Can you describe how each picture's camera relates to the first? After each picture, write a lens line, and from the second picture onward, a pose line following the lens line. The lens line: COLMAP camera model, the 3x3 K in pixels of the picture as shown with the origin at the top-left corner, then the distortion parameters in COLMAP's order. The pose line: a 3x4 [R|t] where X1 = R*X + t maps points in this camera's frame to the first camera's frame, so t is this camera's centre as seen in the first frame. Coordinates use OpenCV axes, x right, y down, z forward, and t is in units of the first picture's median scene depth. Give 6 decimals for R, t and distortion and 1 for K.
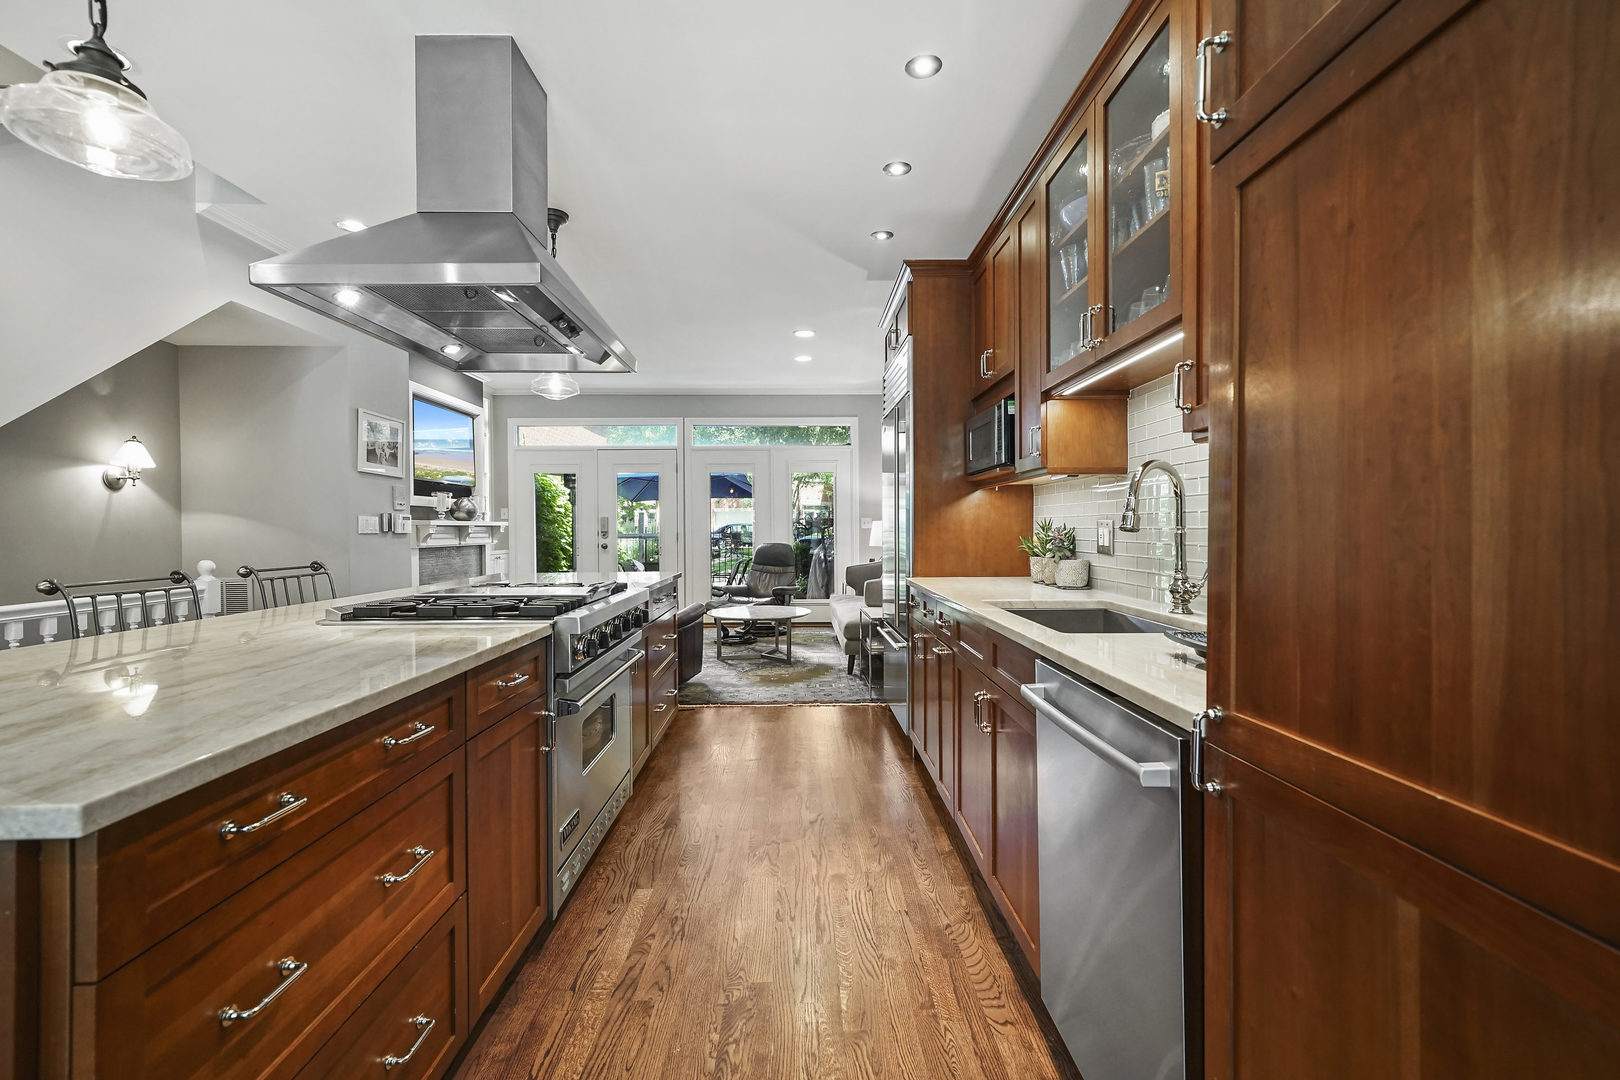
lens RADIAL K [[699.8, 0, 812.0], [0, 699.8, 534.6], [0, 0, 1]] dist [0.000669, 0.000132]
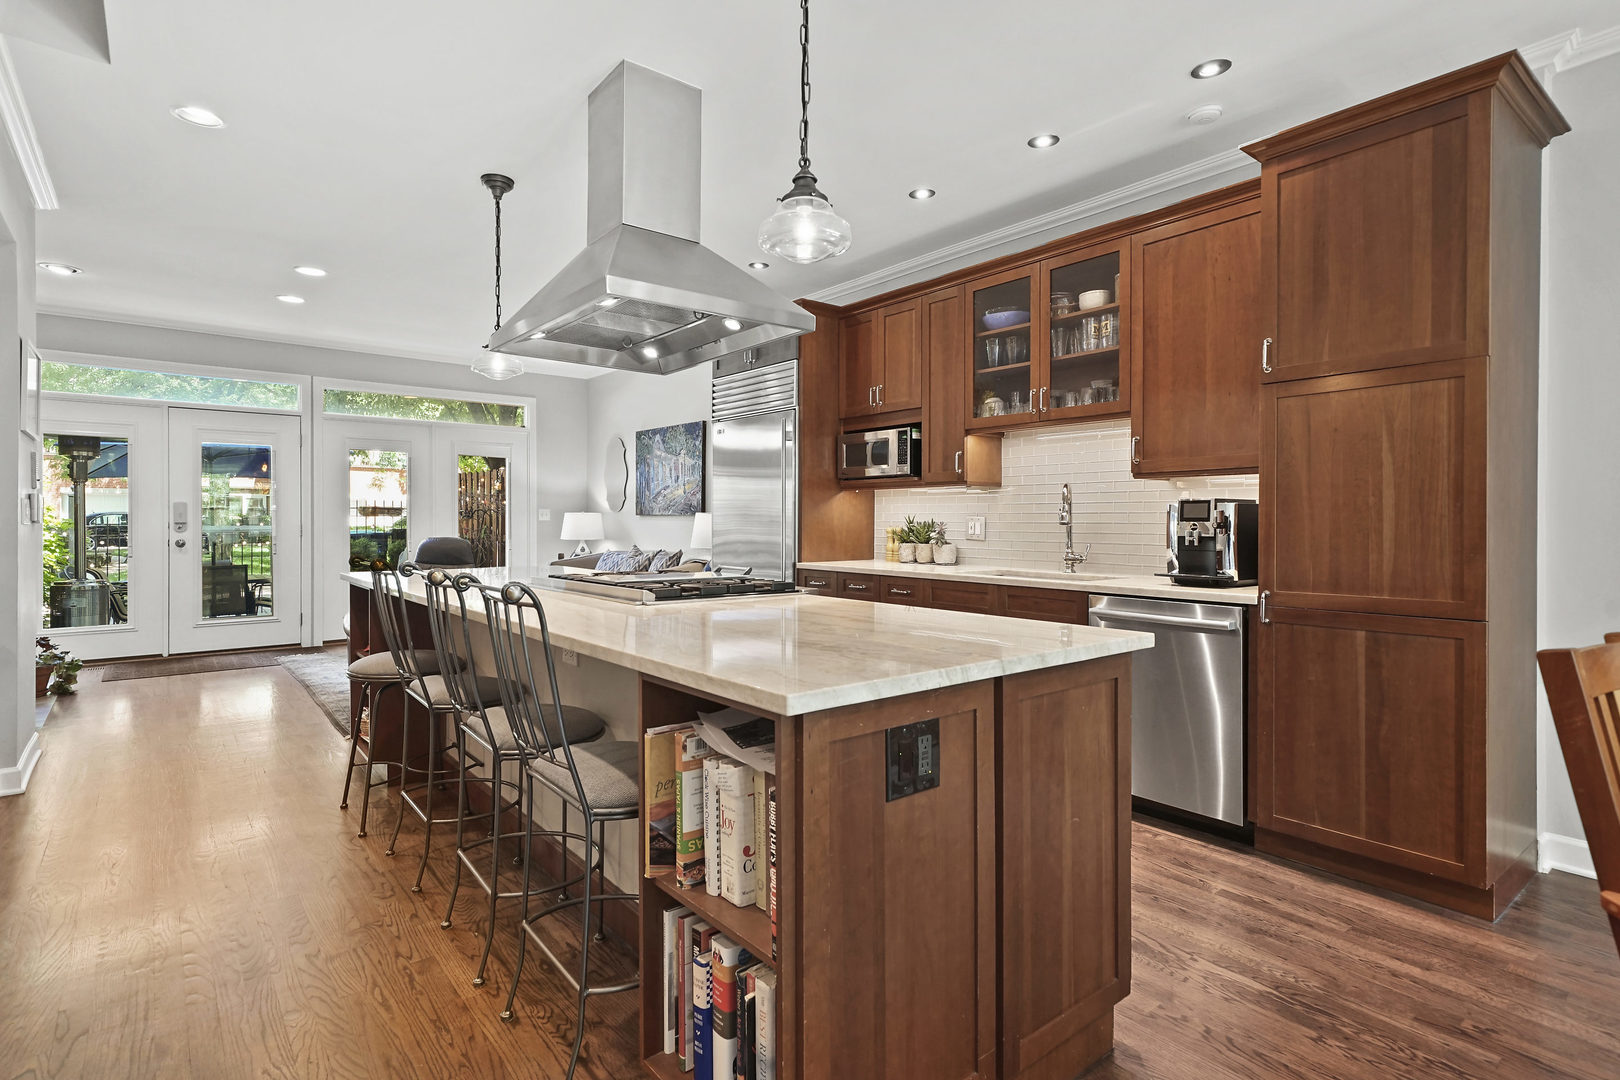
lens RADIAL K [[807.0, 0, 811.0], [0, 807.0, 532.0], [0, 0, 1]] dist [0.018895, 0.000217]
pose [[0.792586, -0.001292, 0.609759, -0.805382], [-0.000912, 0.999994, 0.003304, 0.004402], [-0.609759, -0.003175, 0.792580, -0.116032]]
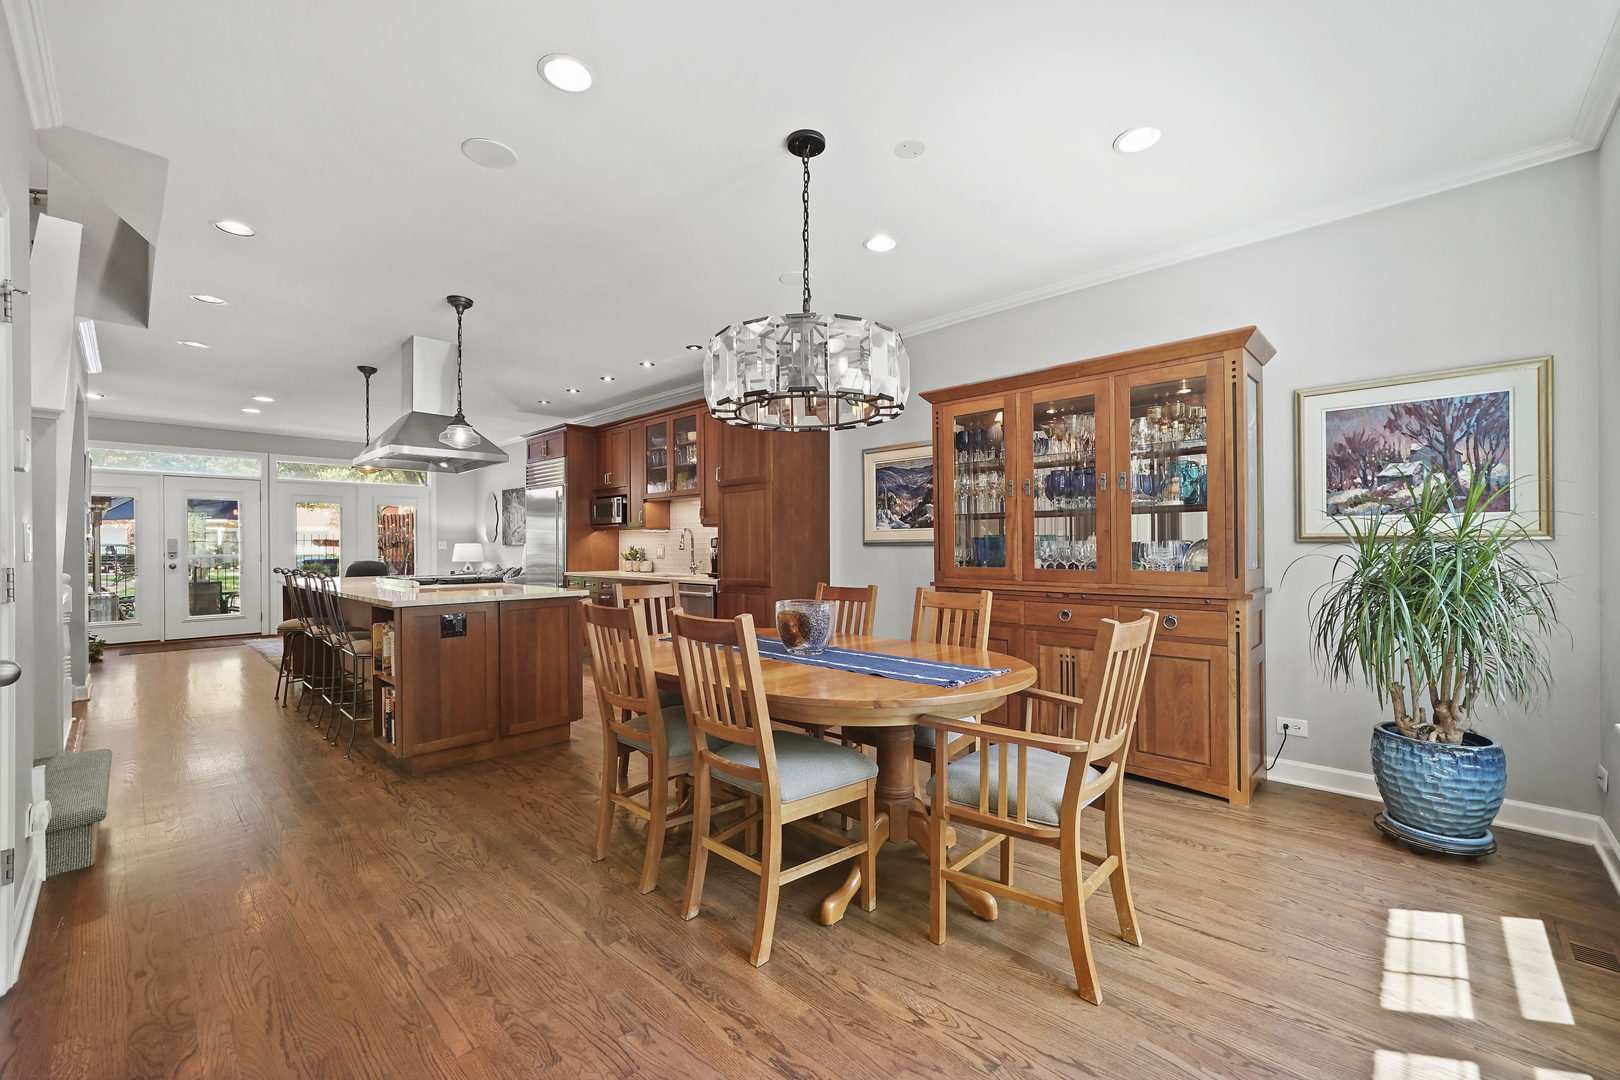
lens RADIAL K [[646.1, 0, 810.3], [0, 646.1, 550.1], [0, 0, 1]] dist [-0.000990, -0.000243]
pose [[0.704362, -0.002472, 0.709837, -0.848468], [0.007701, 0.999962, -0.004159, 0.009195], [-0.709799, 0.008396, 0.704354, -1.046330]]
